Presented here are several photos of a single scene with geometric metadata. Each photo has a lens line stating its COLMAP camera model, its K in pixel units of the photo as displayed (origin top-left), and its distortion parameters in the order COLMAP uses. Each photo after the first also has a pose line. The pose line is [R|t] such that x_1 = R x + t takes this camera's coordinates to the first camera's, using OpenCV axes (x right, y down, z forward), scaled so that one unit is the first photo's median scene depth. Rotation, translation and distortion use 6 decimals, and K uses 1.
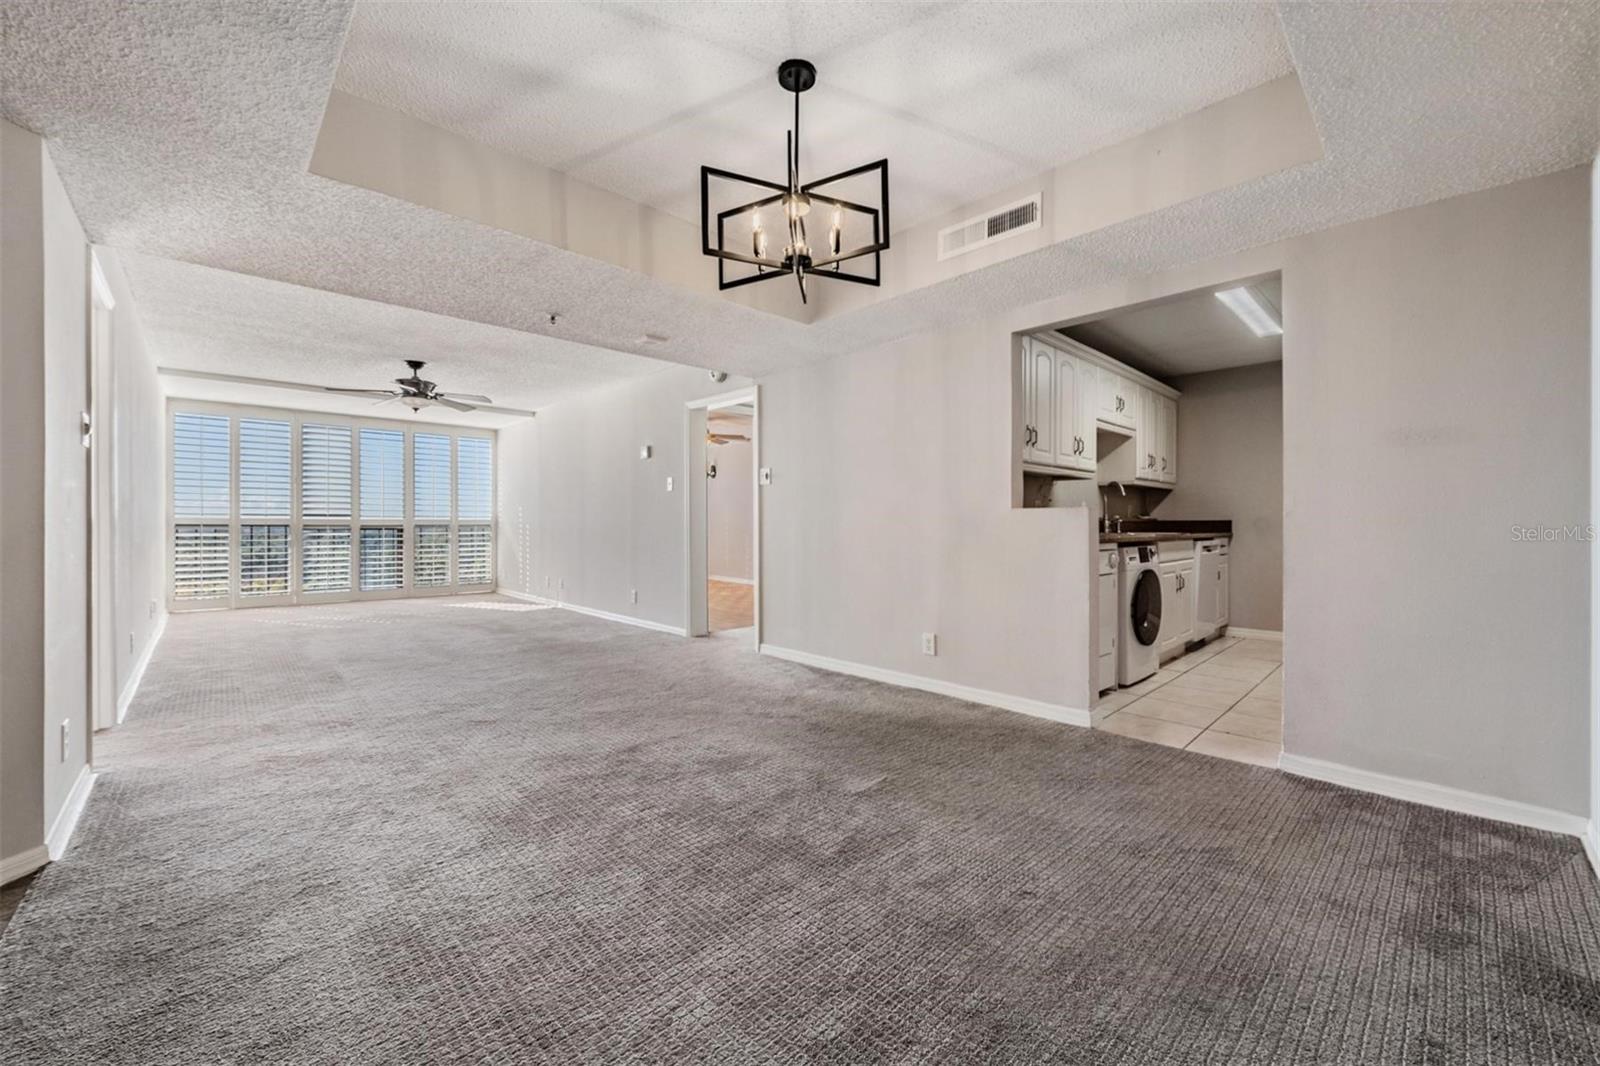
lens RADIAL K [[641.6, 0, 776.4], [0, 641.6, 532.9], [0, 0, 1]] dist [0.003882, -0.004346]
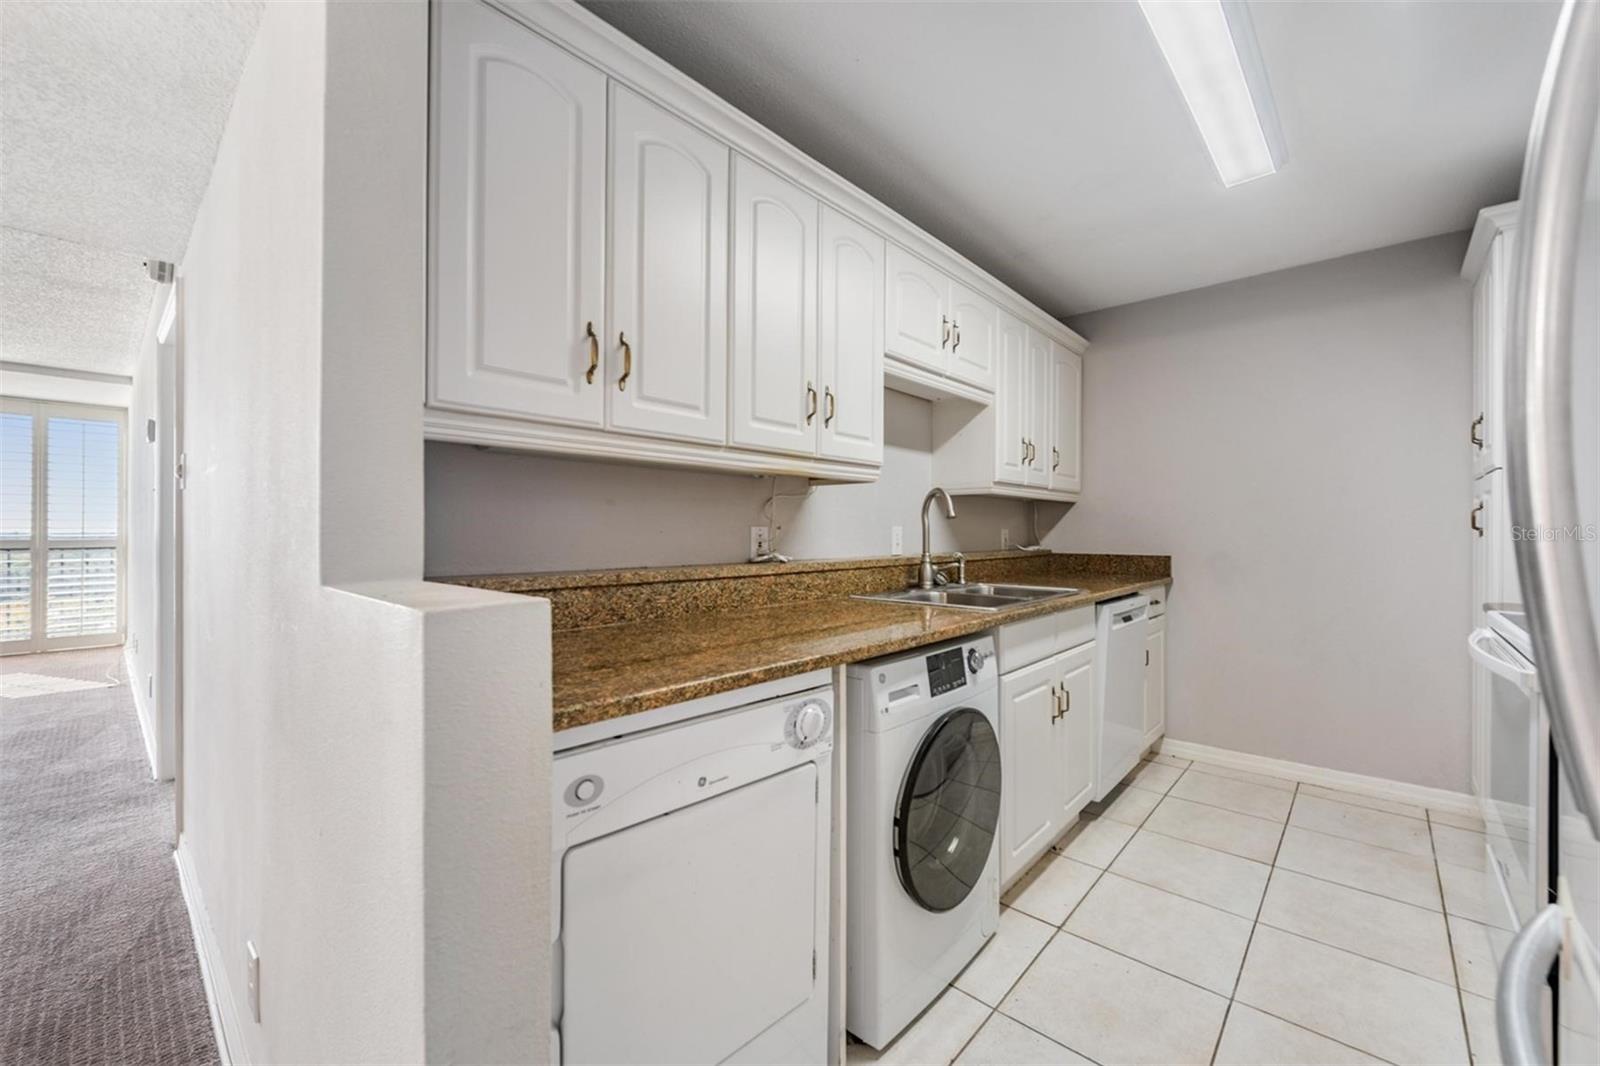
lens RADIAL K [[641.6, 0, 774.9], [0, 641.6, 524.8], [0, 0, 1]] dist [0.003882, -0.004346]
pose [[0.998445, 0.003758, 0.055626, 0.363861], [-0.002397, 0.999697, -0.024501, -0.037486], [-0.055702, 0.024329, 0.998151, 0.500027]]
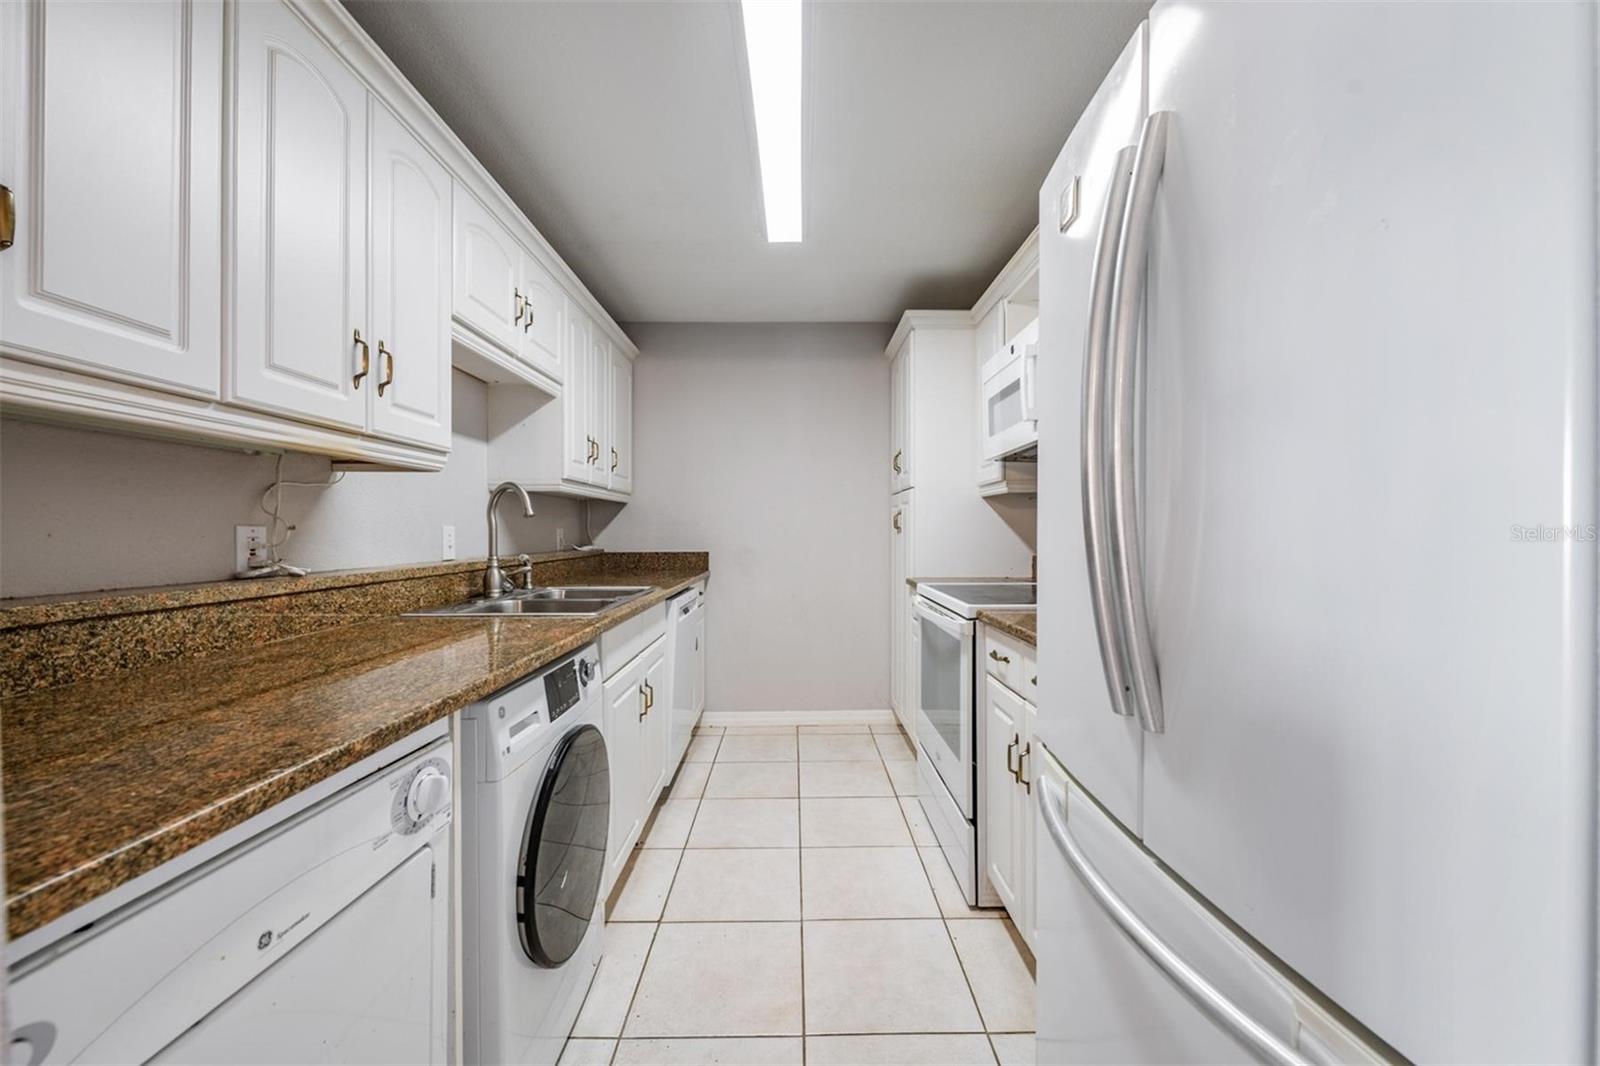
lens RADIAL K [[641.6, 0, 806.9], [0, 641.6, 527.8], [0, 0, 1]] dist [0.003882, -0.004346]
pose [[0.673450, 0.002306, 0.739230, 0.330029], [0.012717, 0.999811, -0.014704, -0.038400], [-0.739124, 0.019303, 0.673293, 0.543546]]
